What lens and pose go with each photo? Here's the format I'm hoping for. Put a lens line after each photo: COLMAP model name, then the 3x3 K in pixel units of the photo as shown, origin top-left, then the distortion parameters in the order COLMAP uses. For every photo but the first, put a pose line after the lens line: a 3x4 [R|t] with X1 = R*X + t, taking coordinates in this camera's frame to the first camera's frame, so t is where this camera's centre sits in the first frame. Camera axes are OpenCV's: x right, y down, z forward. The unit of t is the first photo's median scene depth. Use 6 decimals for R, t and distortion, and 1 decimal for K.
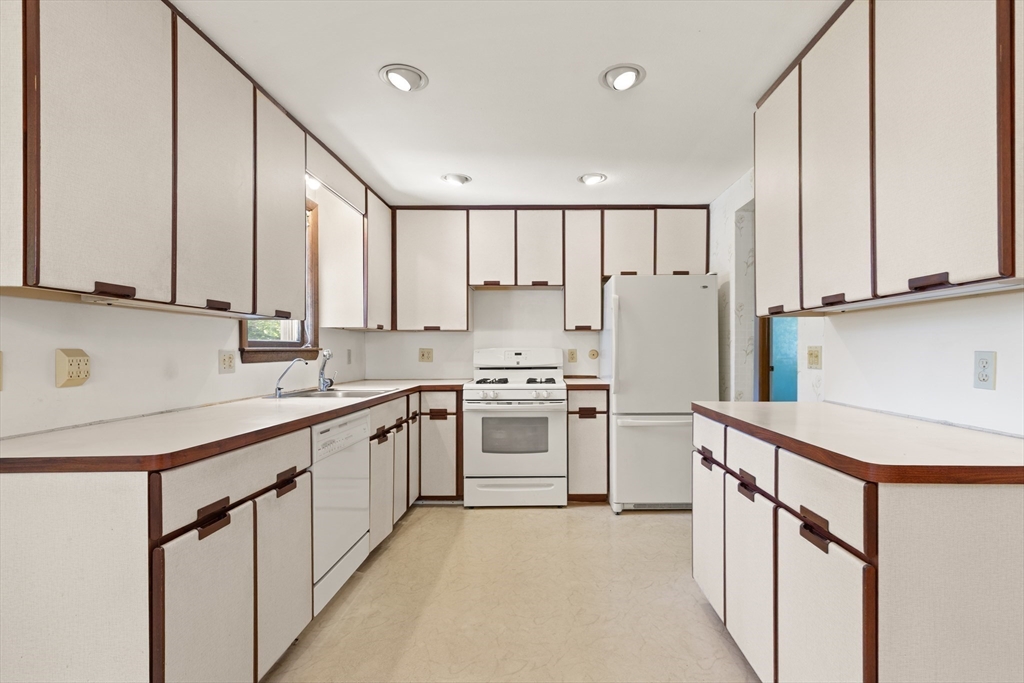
lens RADIAL K [[483.4, 0, 548.4], [0, 483.4, 349.9], [0, 0, 1]] dist [0.004040, 0.000130]
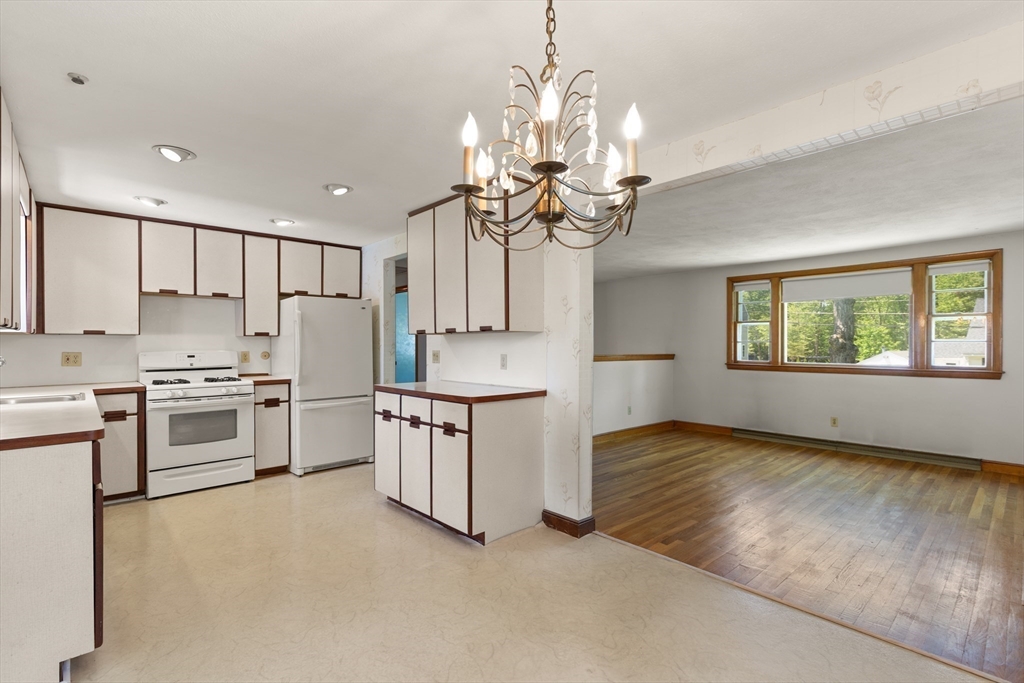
lens RADIAL K [[472.7, 0, 514.2], [0, 472.7, 346.6], [0, 0, 1]] dist [0.001672, -0.000073]
pose [[0.746023, -0.003067, 0.665913, -0.269577], [0.002213, 0.999995, 0.002126, -0.016845], [-0.665917, -0.000112, 0.746026, -0.337975]]
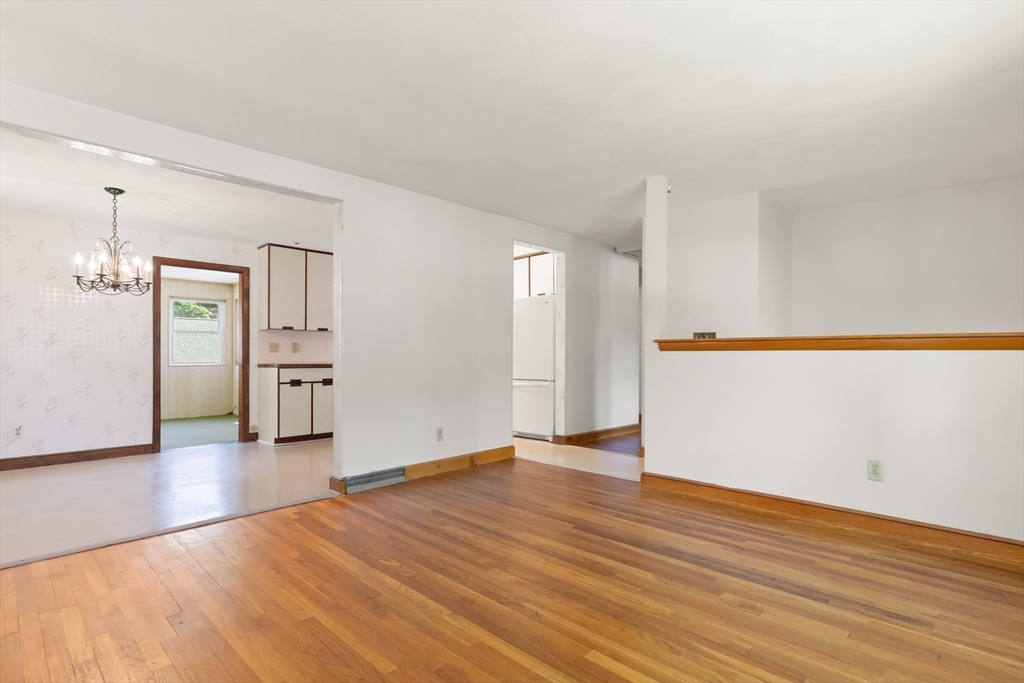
lens RADIAL K [[490.4, 0, 490.4], [0, 490.4, 350.8], [0, 0, 1]] dist [-0.000073, 0.000134]
pose [[0.700770, -0.006655, -0.713357, 1.288767], [0.001501, 0.999968, -0.007854, 0.042490], [0.713386, 0.004433, 0.700757, -0.272142]]
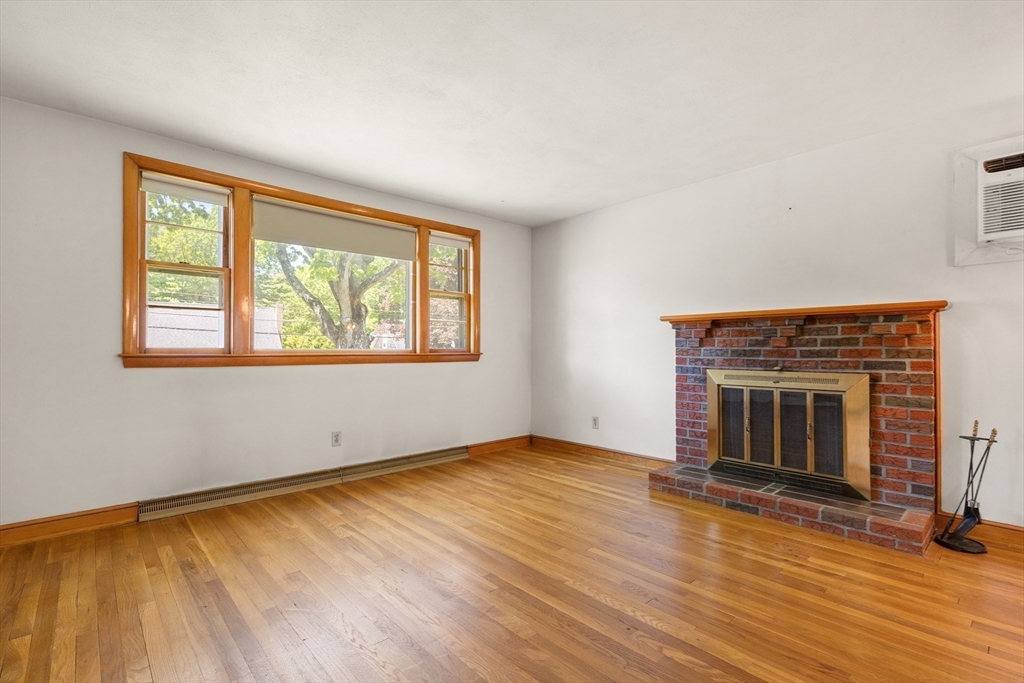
lens RADIAL K [[465.9, 0, 502.2], [0, 465.9, 344.0], [0, 0, 1]] dist [0.001014, 0.000017]
pose [[-0.665465, 0.008423, 0.746382, 0.532031], [0.000594, 0.999942, -0.010754, 0.042003], [-0.746429, -0.006713, -0.665431, 0.478207]]
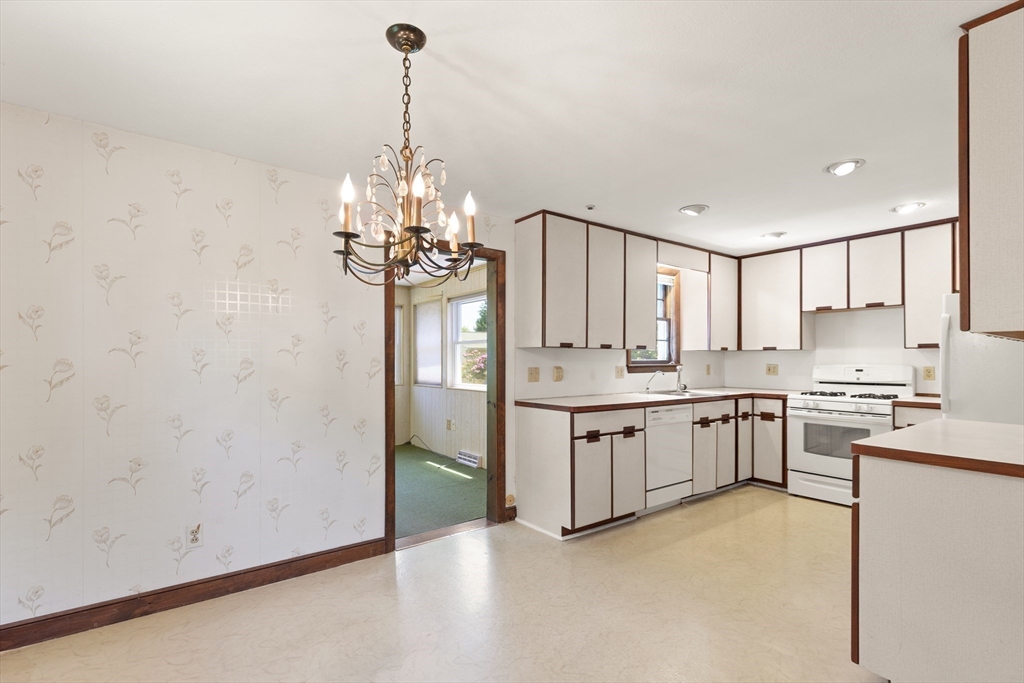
lens RADIAL K [[466.0, 0, 507.3], [0, 466.0, 358.1], [0, 0, 1]] dist [0.001966, 0.000000]
pose [[0.588869, 0.000807, -0.808228, 0.369448], [-0.002156, 0.999998, -0.000572, -0.019510], [0.808226, 0.002079, 0.588869, -0.286512]]
